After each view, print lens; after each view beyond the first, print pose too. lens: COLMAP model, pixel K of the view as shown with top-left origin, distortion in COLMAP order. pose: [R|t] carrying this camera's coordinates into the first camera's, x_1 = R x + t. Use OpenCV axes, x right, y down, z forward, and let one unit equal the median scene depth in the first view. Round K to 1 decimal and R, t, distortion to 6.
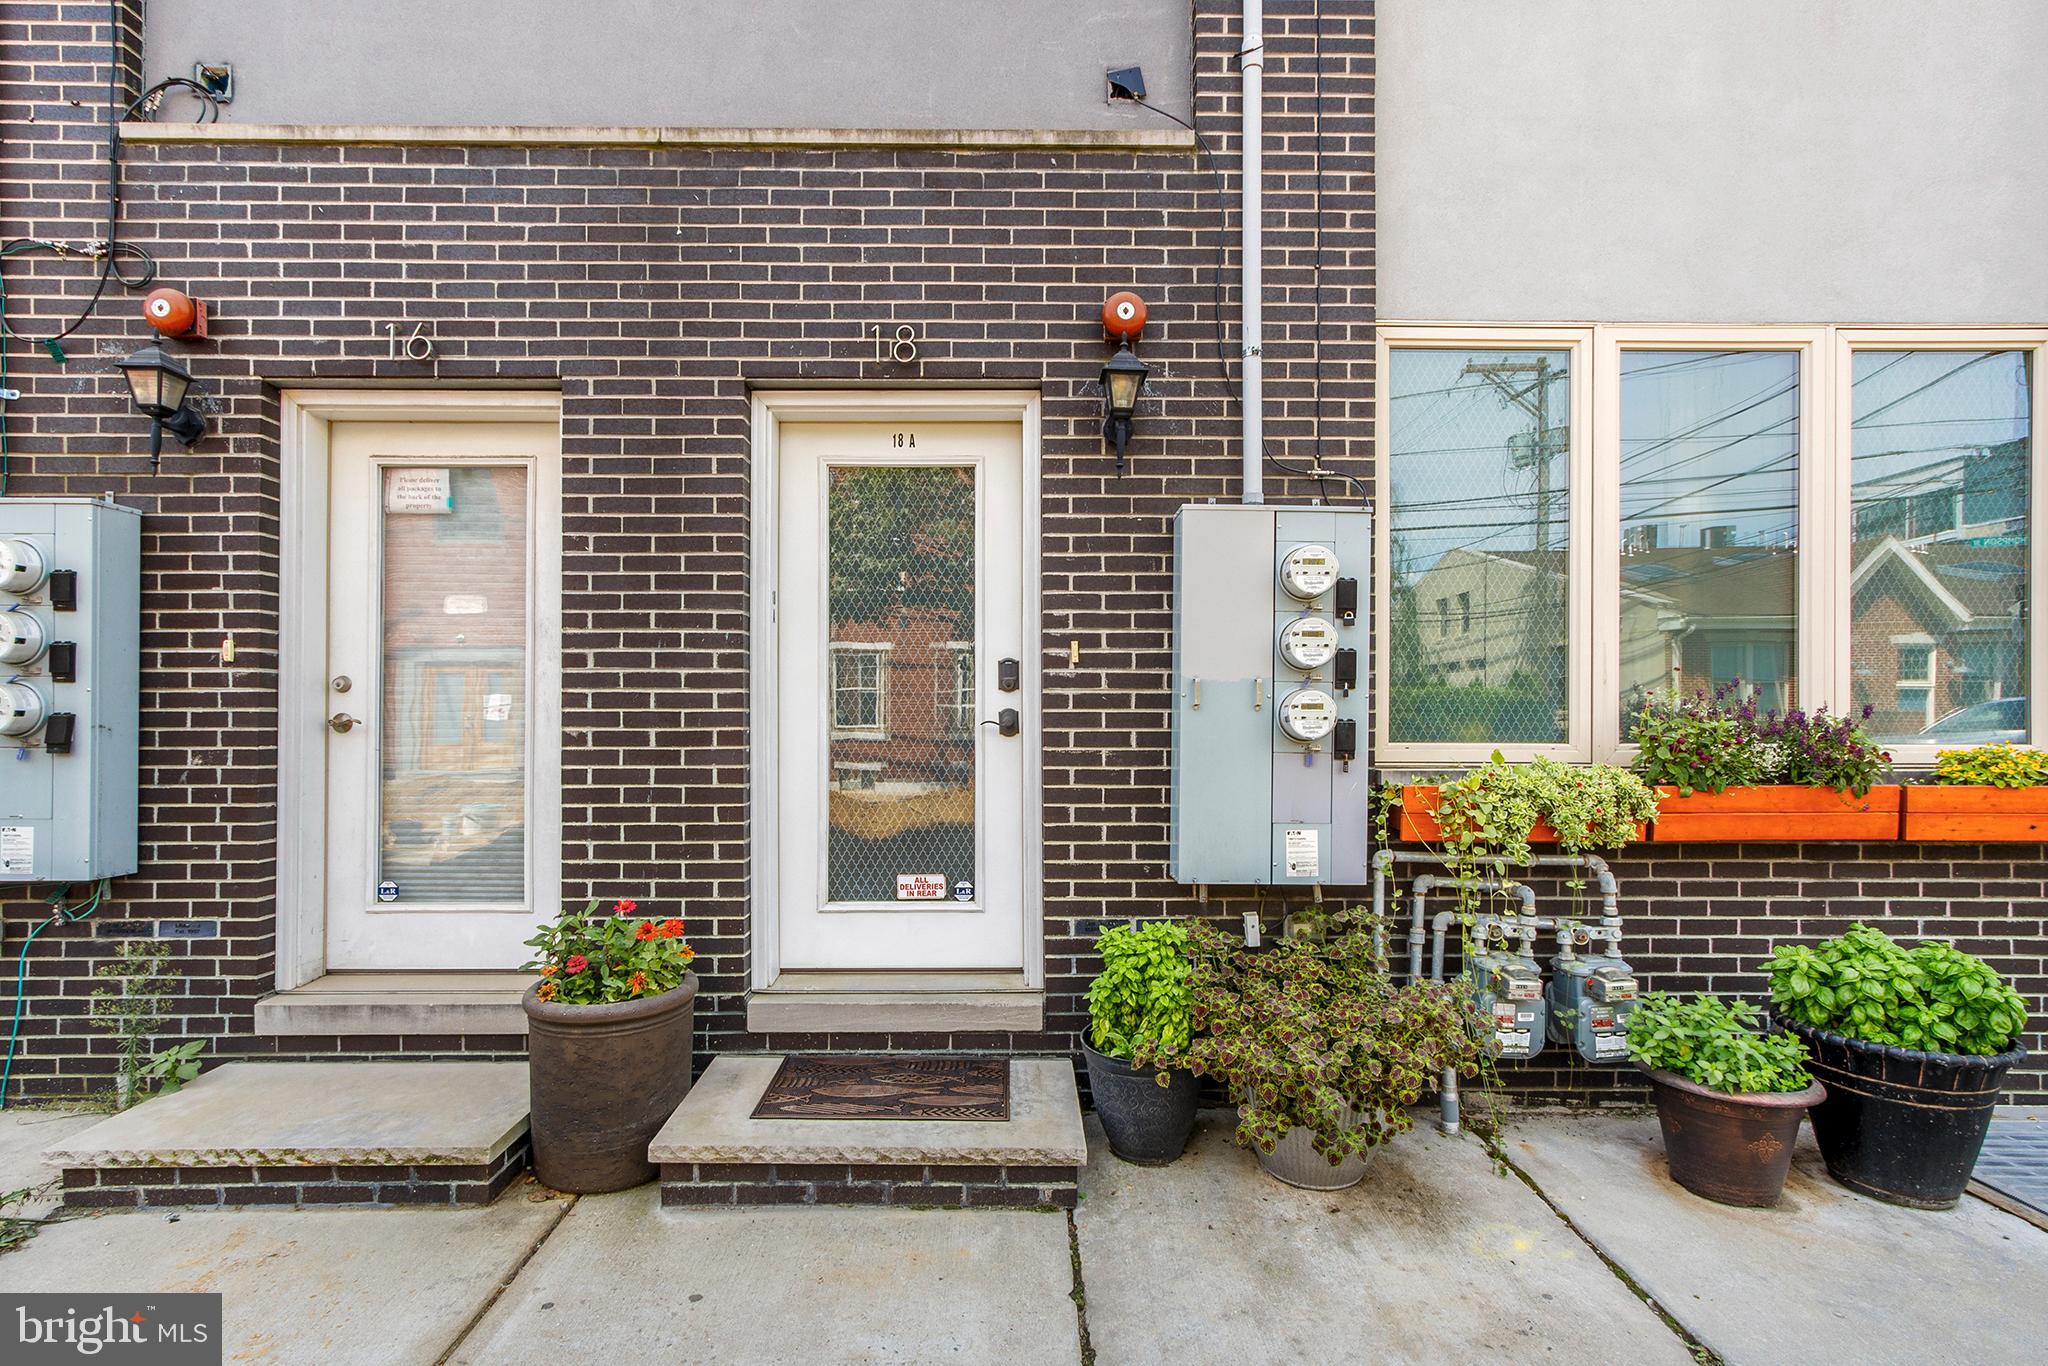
lens RADIAL K [[933.1, 0, 988.5], [0, 933.1, 725.7], [0, 0, 1]] dist [-0.003304, 0.004659]
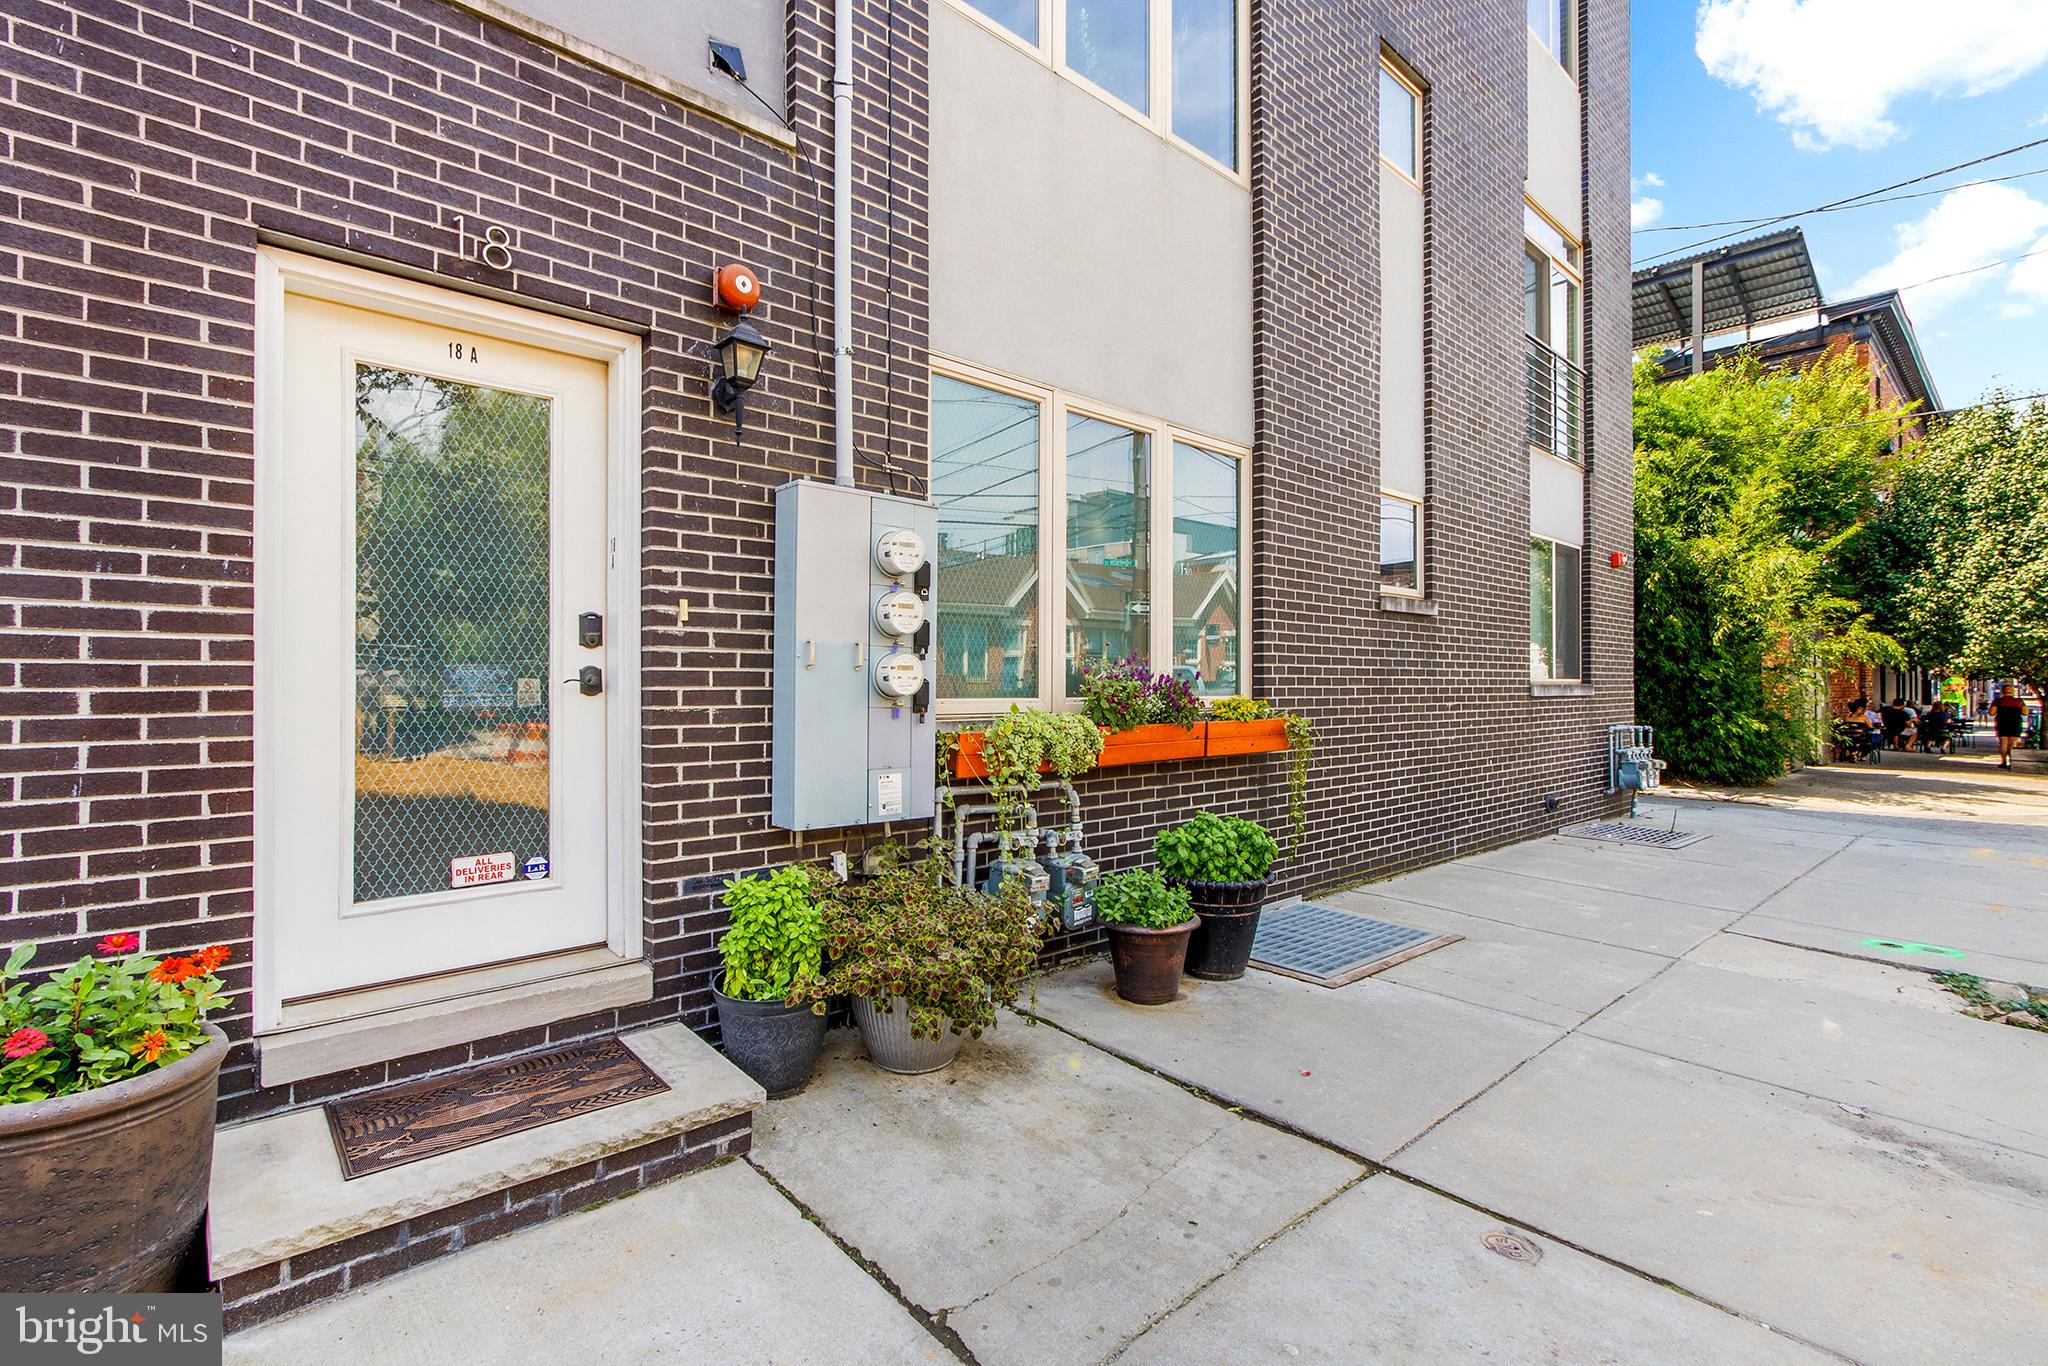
lens RADIAL K [[933.1, 0, 1014.1], [0, 933.1, 676.7], [0, 0, 1]] dist [-0.003304, 0.004659]
pose [[0.748093, 0.005365, 0.663572, -0.307288], [-0.002124, 0.999982, -0.005691, -0.003161], [-0.663590, 0.002848, 0.748091, 0.025115]]
